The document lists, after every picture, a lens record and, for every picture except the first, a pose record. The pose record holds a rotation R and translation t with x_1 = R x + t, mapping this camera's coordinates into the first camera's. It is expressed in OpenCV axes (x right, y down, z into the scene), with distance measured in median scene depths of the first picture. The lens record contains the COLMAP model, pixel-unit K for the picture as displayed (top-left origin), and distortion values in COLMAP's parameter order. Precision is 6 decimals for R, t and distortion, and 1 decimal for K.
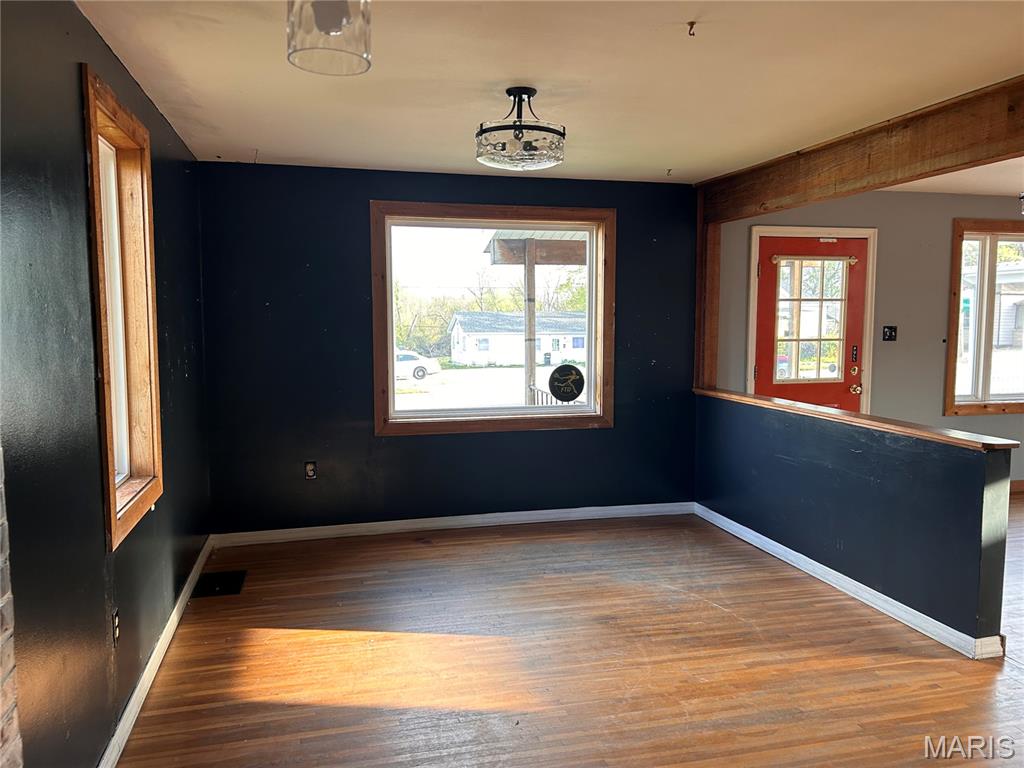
lens RADIAL K [[772.0, 0, 511.8], [0, 772.0, 383.7], [0, 0, 1]] dist [0.058631, -0.048406]
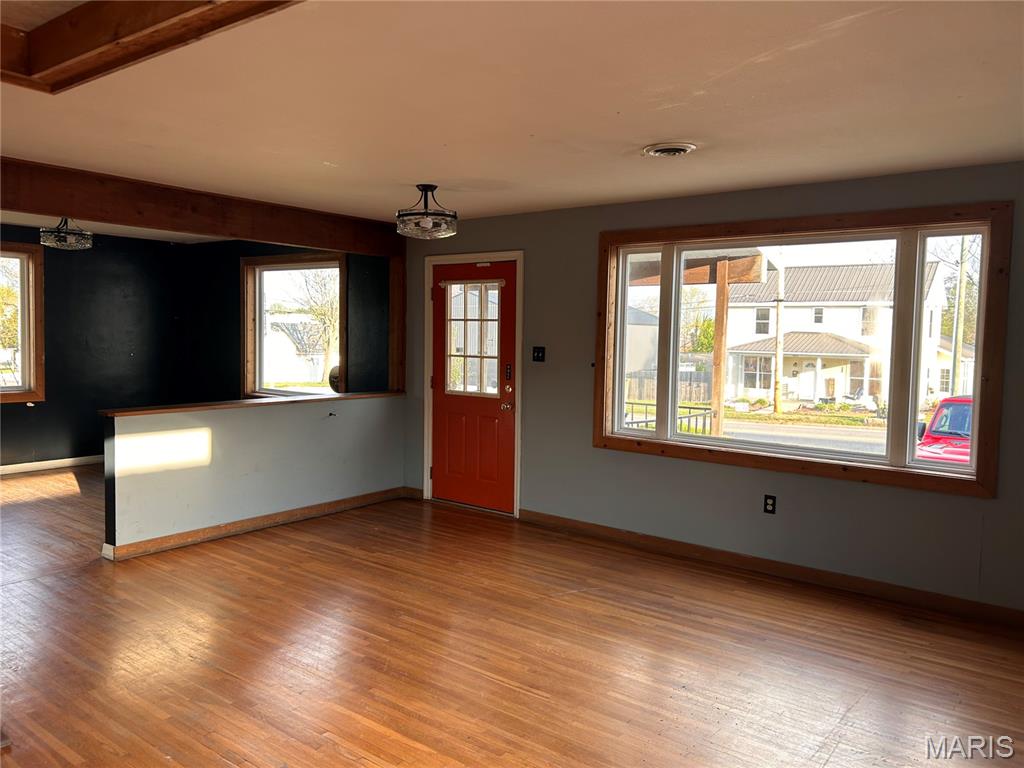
lens RADIAL K [[772.0, 0, 511.5], [0, 772.0, 384.1], [0, 0, 1]] dist [0.058631, -0.048406]
pose [[0.617182, 0.061492, -0.784414, 1.266115], [-0.100047, 0.994982, -0.000718, -0.023079], [0.780434, 0.078921, 0.620238, 0.377282]]
